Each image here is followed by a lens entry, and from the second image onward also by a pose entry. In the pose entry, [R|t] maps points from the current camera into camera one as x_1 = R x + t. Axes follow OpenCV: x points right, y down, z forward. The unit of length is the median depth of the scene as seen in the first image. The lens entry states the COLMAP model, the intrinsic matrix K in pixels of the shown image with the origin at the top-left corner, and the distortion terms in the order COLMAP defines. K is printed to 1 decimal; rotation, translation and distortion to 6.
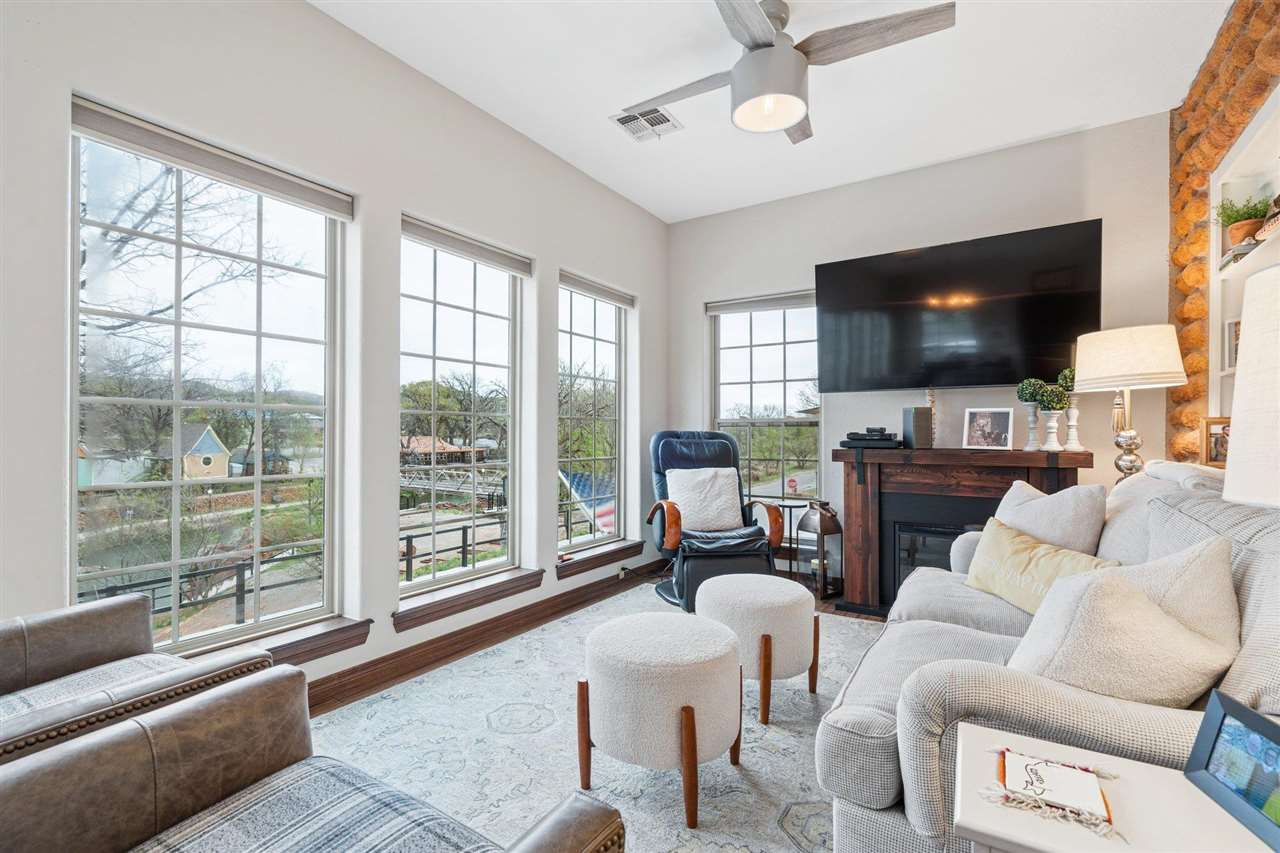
lens RADIAL K [[579.6, 0, 643.6], [0, 579.6, 431.0], [0, 0, 1]] dist [-0.002964, 0.001673]
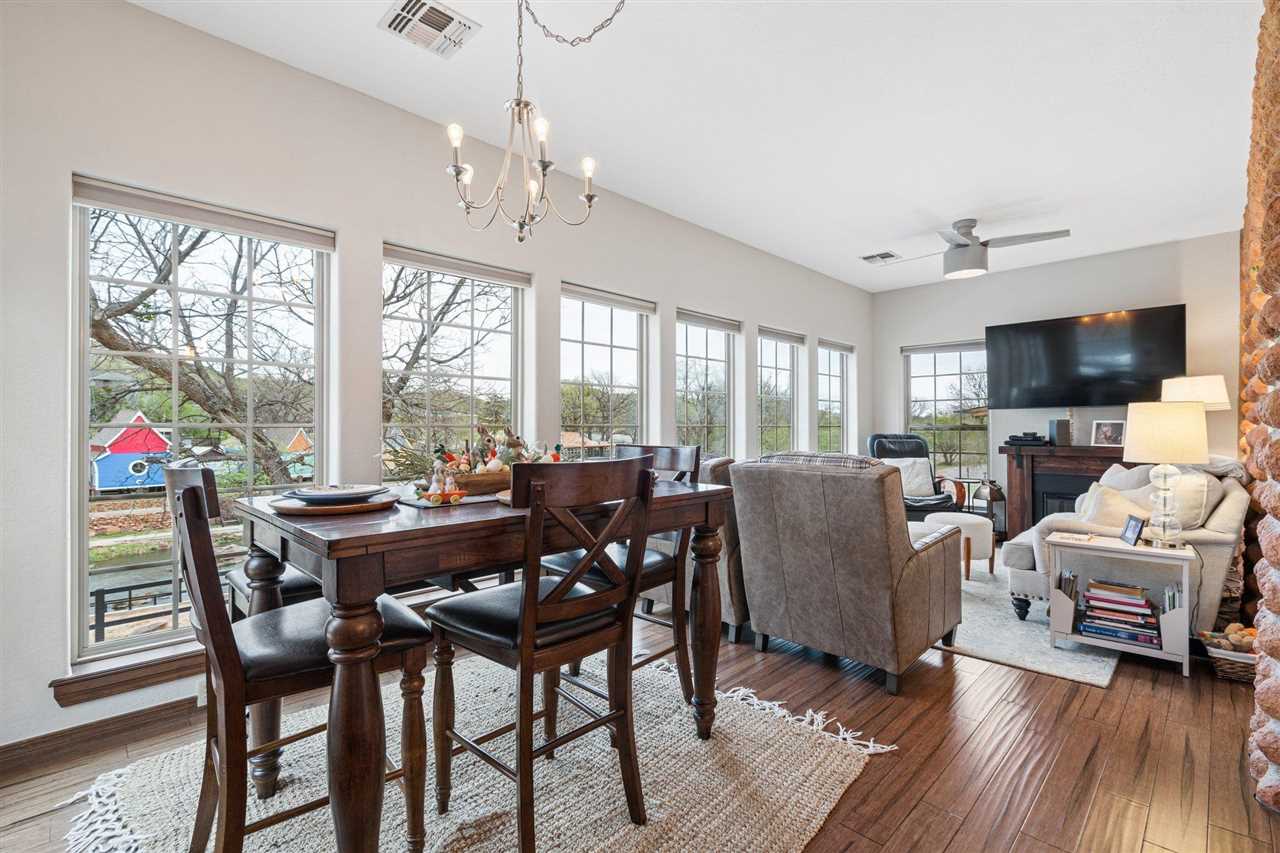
lens RADIAL K [[579.6, 0, 634.4], [0, 579.6, 426.8], [0, 0, 1]] dist [-0.002964, 0.001673]
pose [[0.973945, -0.005667, -0.226713, -0.281230], [0.006077, 0.999981, 0.001112, -0.028713], [0.226702, -0.002461, 0.973961, -0.756750]]
